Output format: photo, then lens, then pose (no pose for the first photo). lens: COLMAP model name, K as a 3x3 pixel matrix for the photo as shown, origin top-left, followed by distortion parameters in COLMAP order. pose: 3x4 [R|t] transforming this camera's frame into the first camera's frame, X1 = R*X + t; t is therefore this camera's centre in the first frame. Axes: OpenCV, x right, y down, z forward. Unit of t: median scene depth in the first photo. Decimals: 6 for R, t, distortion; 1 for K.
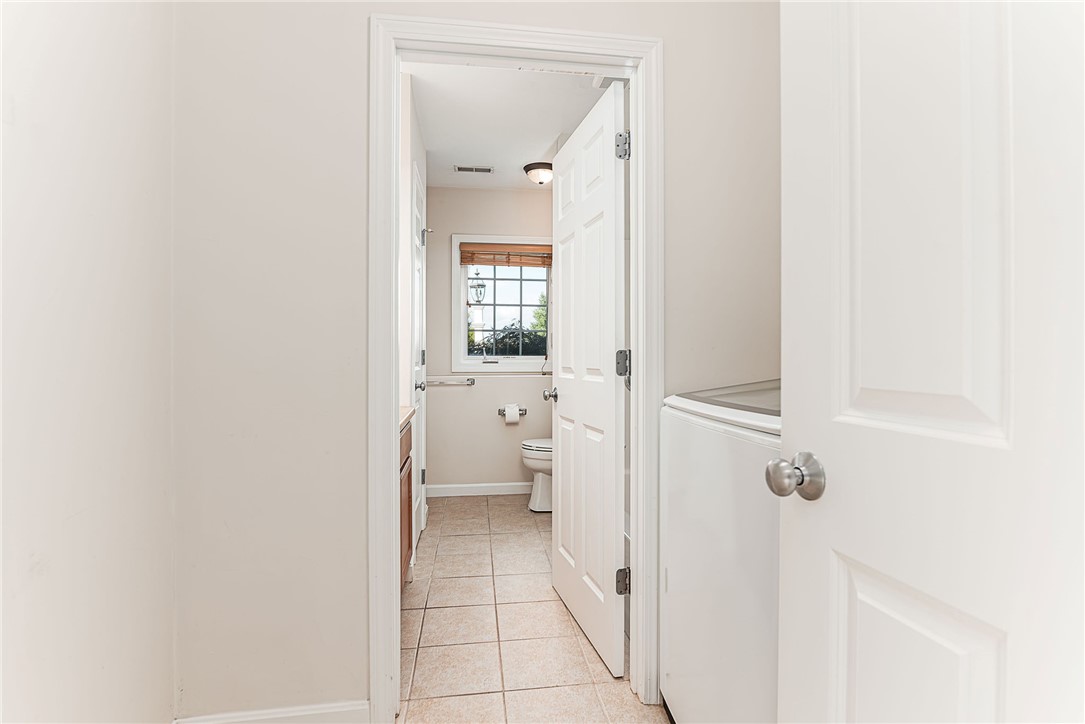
lens RADIAL K [[526.0, 0, 544.8], [0, 526.0, 364.4], [0, 0, 1]] dist [-0.015091, -0.000630]
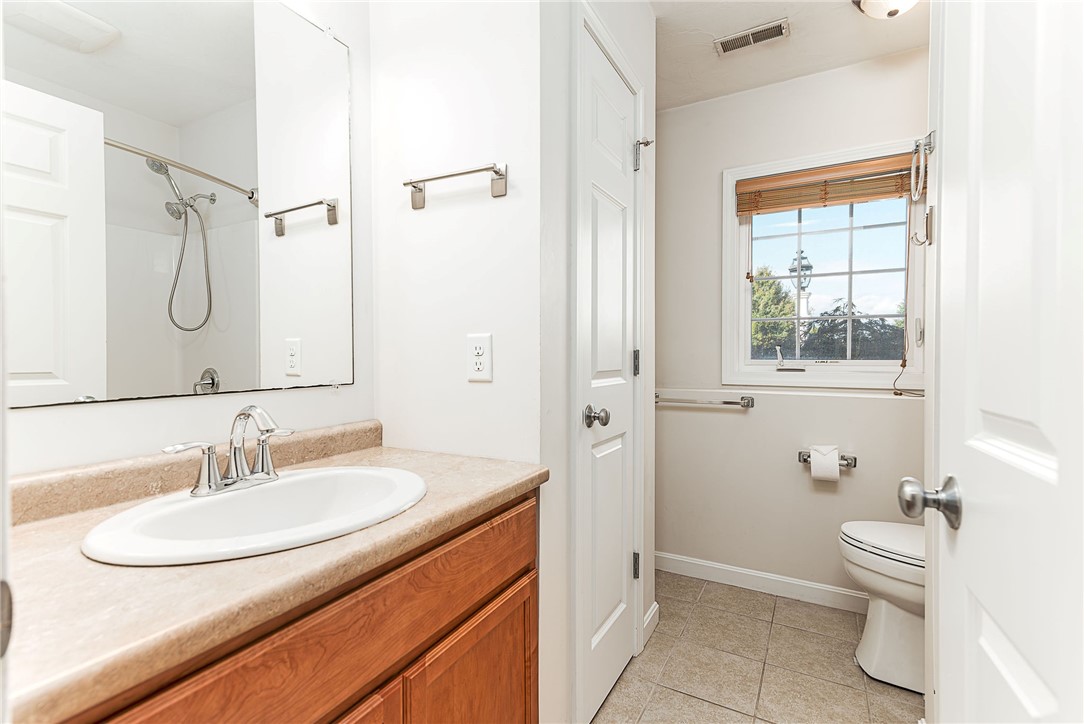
lens RADIAL K [[484.7, 0, 532.8], [0, 484.7, 363.8], [0, 0, 1]] dist [-0.016852, -0.000332]
pose [[0.794463, 0.010481, -0.607223, -0.001096], [-0.017353, 0.999835, -0.005445, -0.003208], [0.607065, 0.014863, 0.794513, 0.392047]]
